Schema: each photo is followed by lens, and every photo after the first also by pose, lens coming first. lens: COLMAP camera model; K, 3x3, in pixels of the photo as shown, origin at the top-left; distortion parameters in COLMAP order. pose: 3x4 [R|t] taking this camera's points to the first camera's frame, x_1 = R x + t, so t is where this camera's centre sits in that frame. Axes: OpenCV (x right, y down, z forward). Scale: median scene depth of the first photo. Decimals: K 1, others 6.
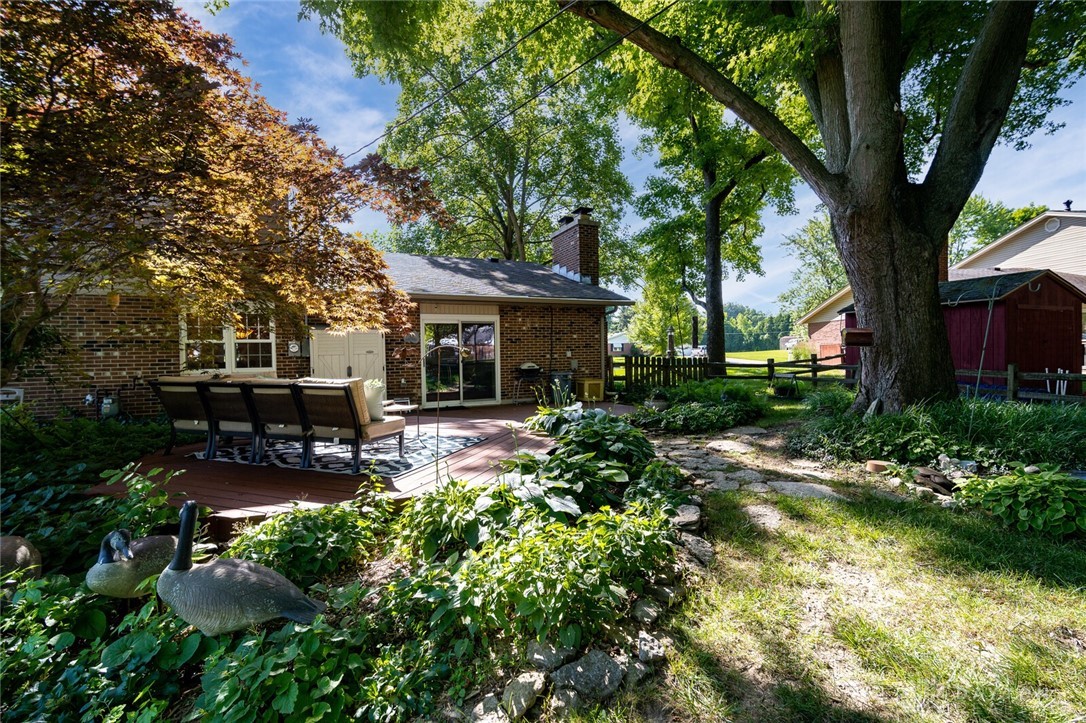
lens RADIAL K [[473.0, 0, 544.1], [0, 473.0, 356.5], [0, 0, 1]] dist [-0.000563, 0.000022]
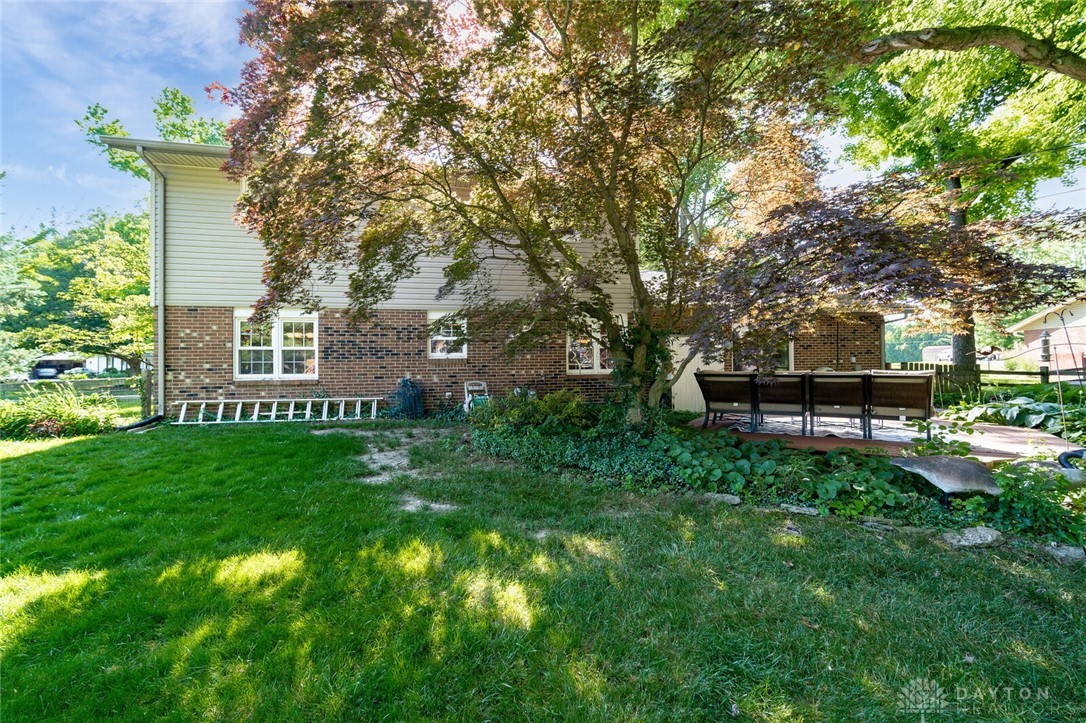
lens RADIAL K [[473.0, 0, 542.4], [0, 473.0, 365.5], [0, 0, 1]] dist [-0.000563, 0.000022]
pose [[0.984371, 0.005251, -0.176030, -0.454632], [-0.006087, 0.999973, -0.004207, 0.017072], [0.176003, 0.005213, 0.984376, -0.174974]]
